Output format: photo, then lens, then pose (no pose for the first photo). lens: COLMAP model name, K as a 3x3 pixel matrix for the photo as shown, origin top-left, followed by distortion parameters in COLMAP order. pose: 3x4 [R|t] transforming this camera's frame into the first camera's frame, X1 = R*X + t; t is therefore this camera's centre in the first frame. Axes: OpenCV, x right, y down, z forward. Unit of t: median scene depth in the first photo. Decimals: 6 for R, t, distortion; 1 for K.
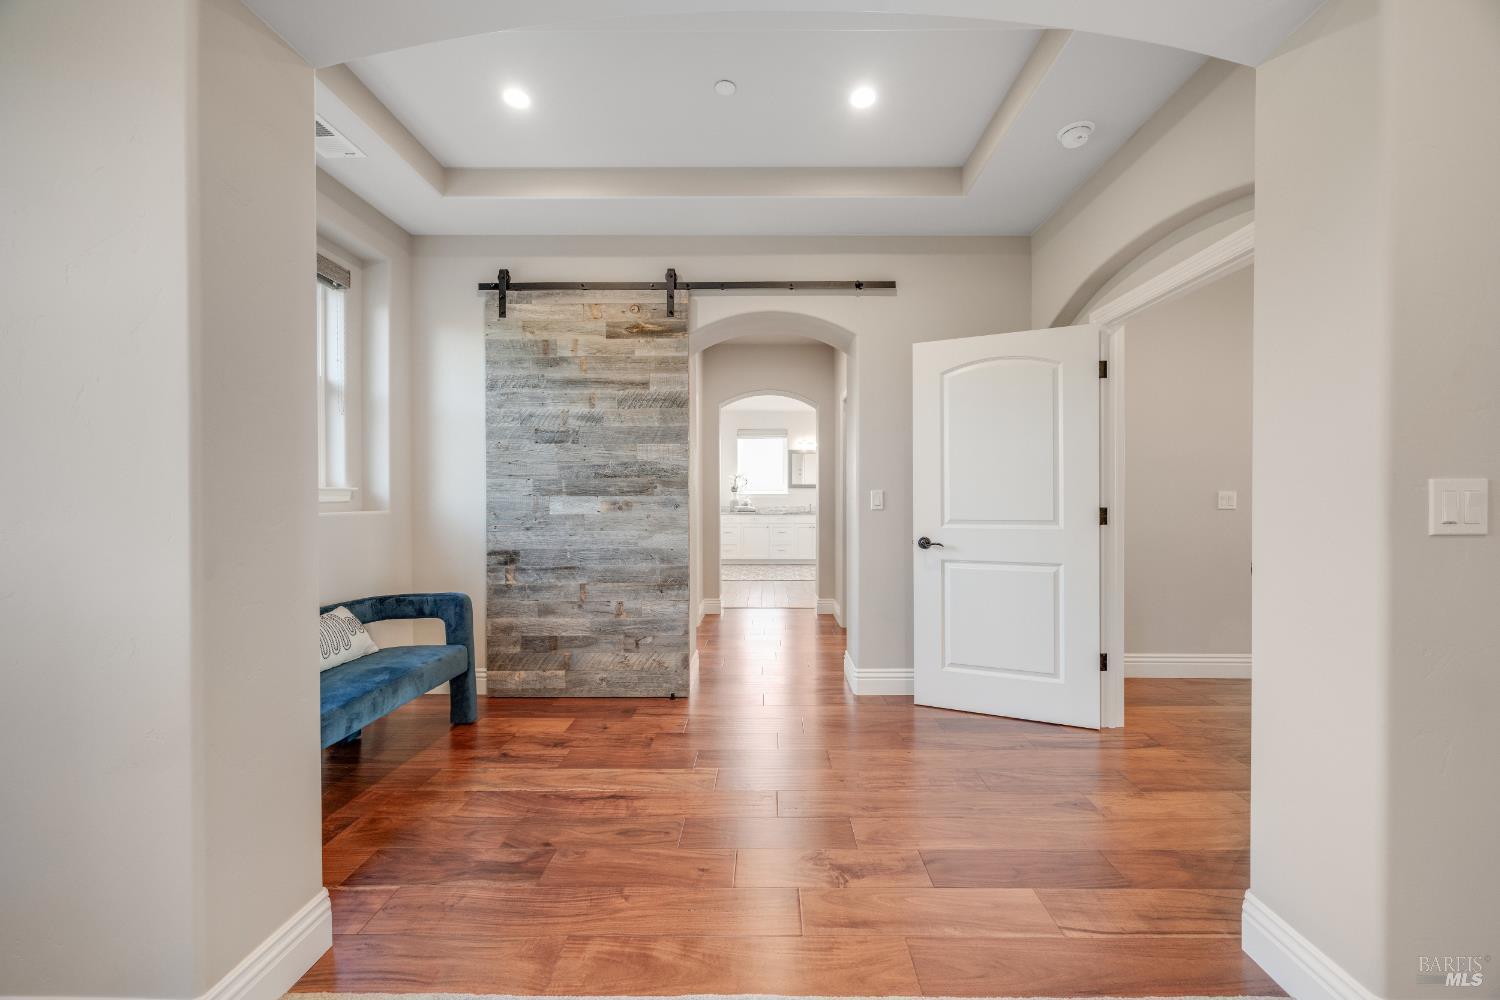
lens RADIAL K [[633.0, 0, 741.6], [0, 633.0, 500.8], [0, 0, 1]] dist [-0.001084, 0.000068]
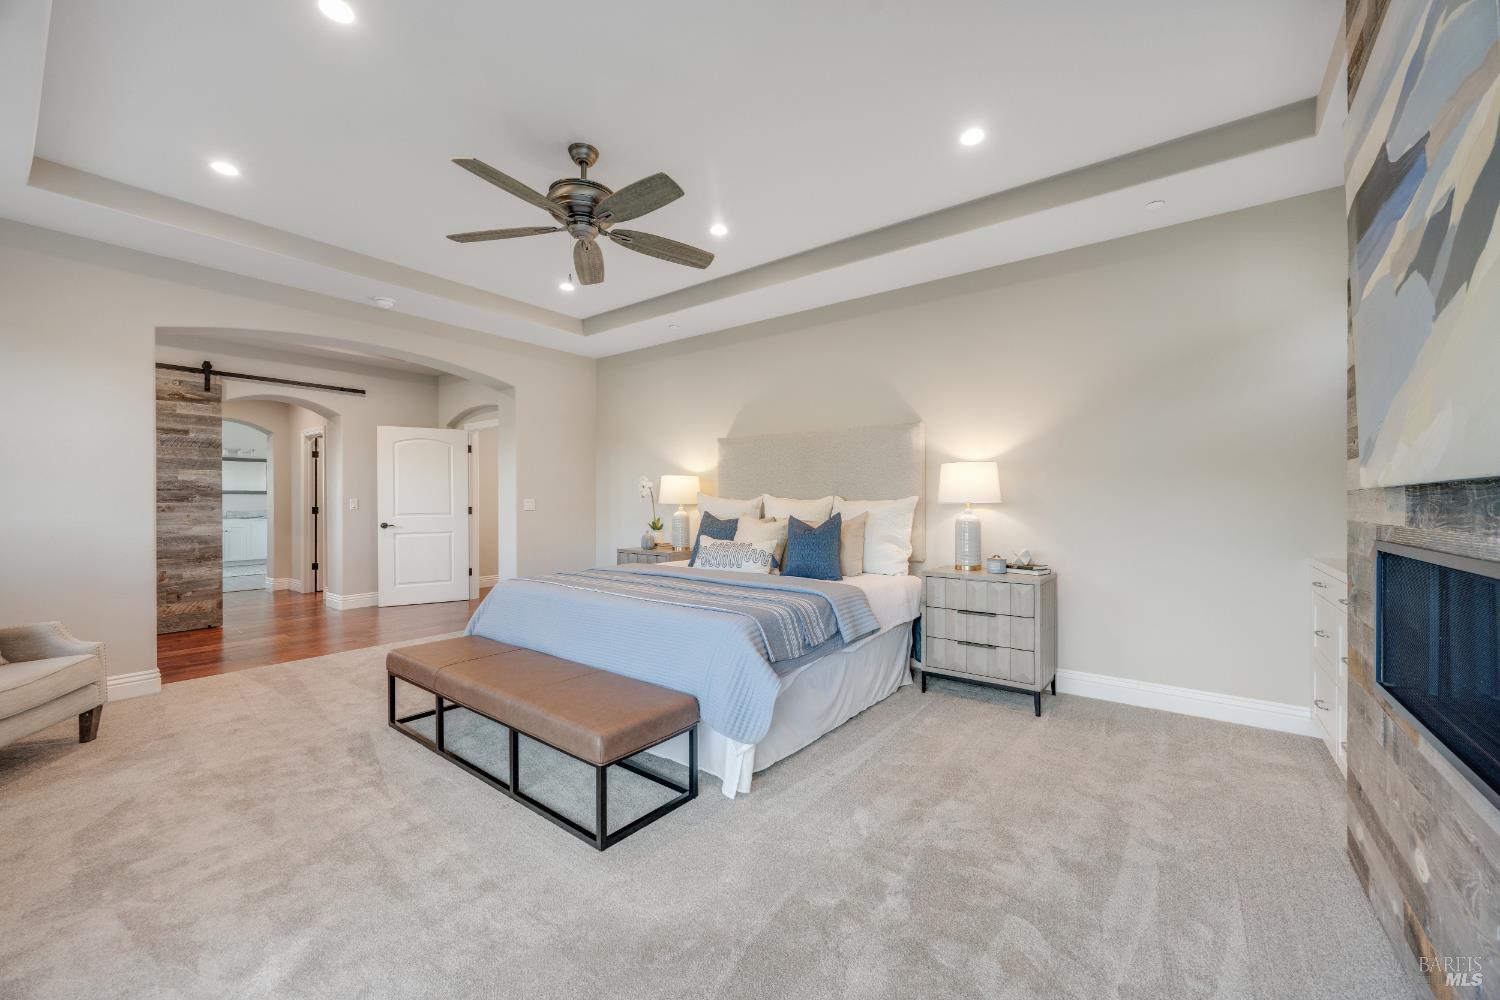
lens RADIAL K [[571.4, 0, 754.1], [0, 571.4, 502.7], [0, 0, 1]] dist [-0.005018, 0.000865]
pose [[0.585767, -0.002273, 0.810477, -0.470778], [0.006313, 0.999979, -0.001759, 0.004180], [-0.810455, 0.006147, 0.585768, -0.973619]]
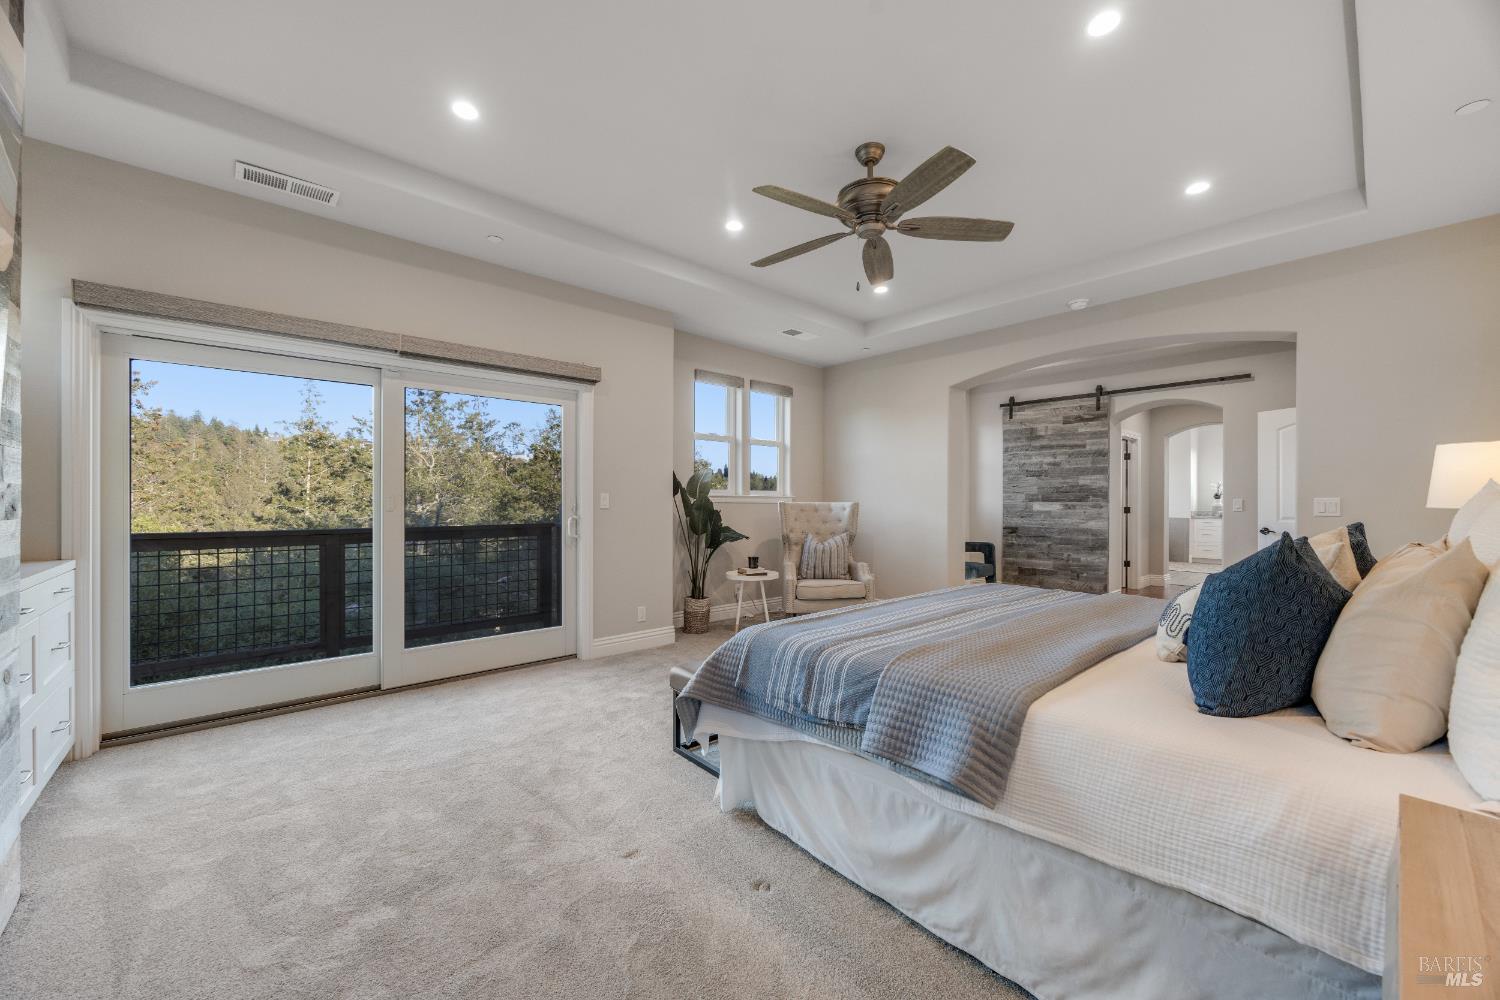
lens RADIAL K [[571.4, 0, 750.6], [0, 571.4, 501.4], [0, 0, 1]] dist [-0.005018, 0.000865]
pose [[0.681544, 0.004133, -0.731765, 0.444678], [-0.009861, 0.999945, -0.003537, 0.006813], [0.731710, 0.009626, 0.681548, -0.979005]]
